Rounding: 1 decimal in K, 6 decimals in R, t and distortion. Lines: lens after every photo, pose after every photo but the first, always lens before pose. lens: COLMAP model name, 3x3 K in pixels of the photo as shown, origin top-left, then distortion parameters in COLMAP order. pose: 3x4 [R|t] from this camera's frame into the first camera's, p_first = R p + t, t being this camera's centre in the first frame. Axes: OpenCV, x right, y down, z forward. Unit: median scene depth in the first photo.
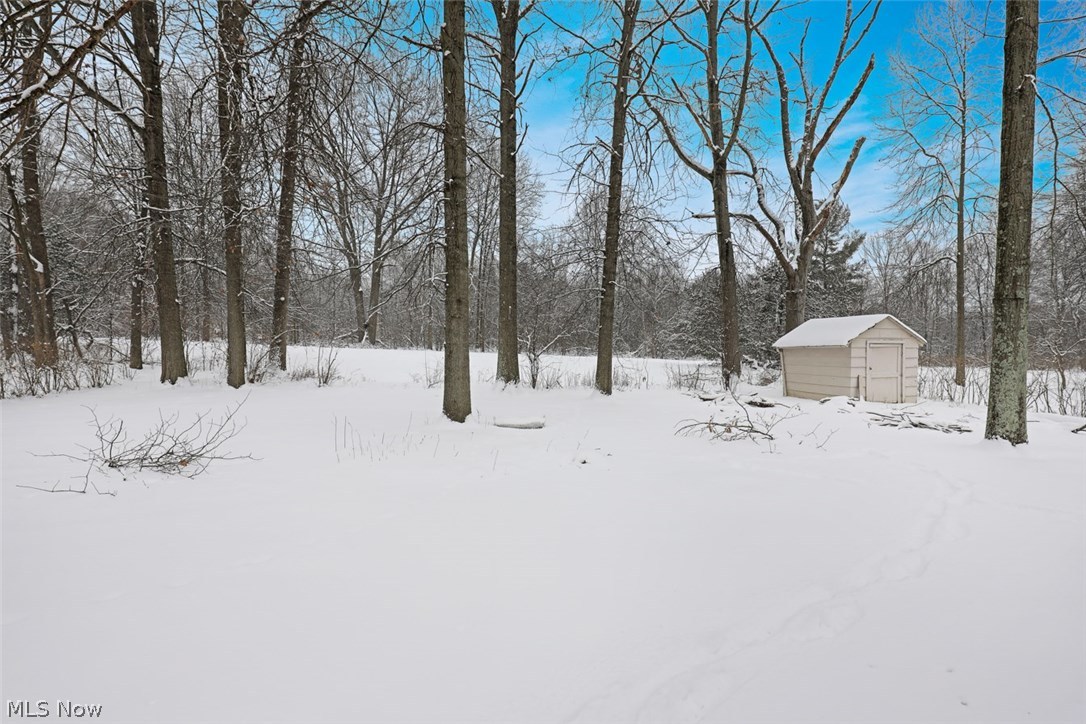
lens RADIAL K [[508.8, 0, 547.3], [0, 508.8, 385.1], [0, 0, 1]] dist [-0.016009, 0.000367]
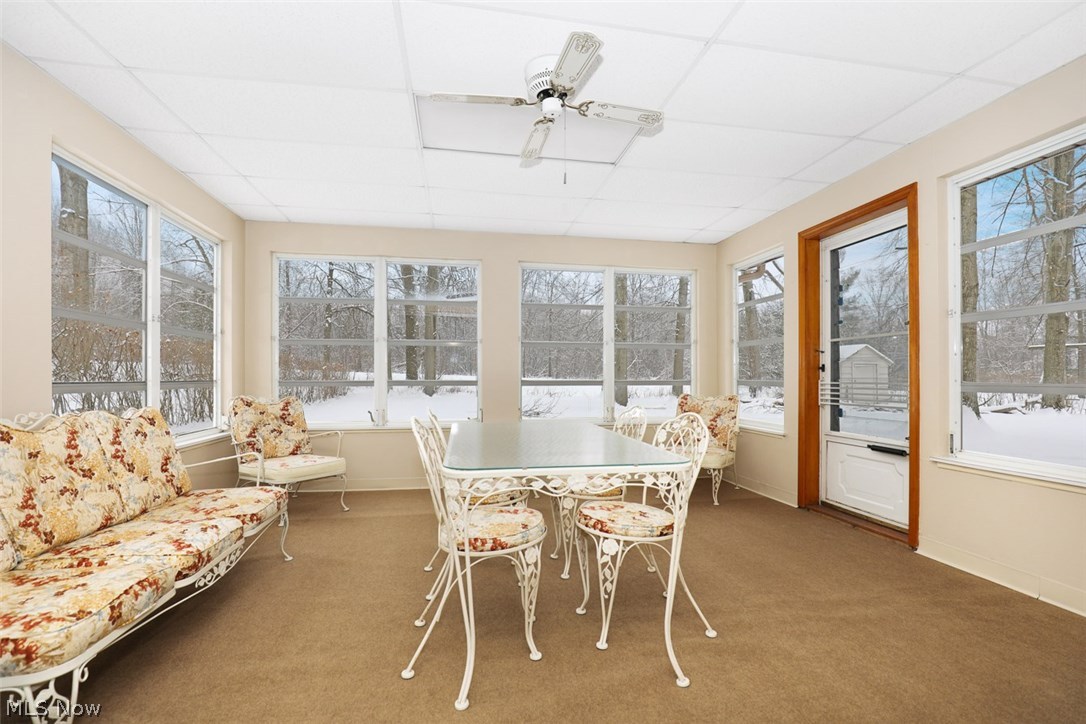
lens RADIAL K [[508.8, 0, 547.3], [0, 508.8, 385.1], [0, 0, 1]] dist [-0.016009, 0.000367]
pose [[0.999977, -0.004793, -0.004830, -0.123771], [0.004514, 0.998414, -0.056111, 0.027625], [0.005091, 0.056088, 0.998413, -0.231904]]
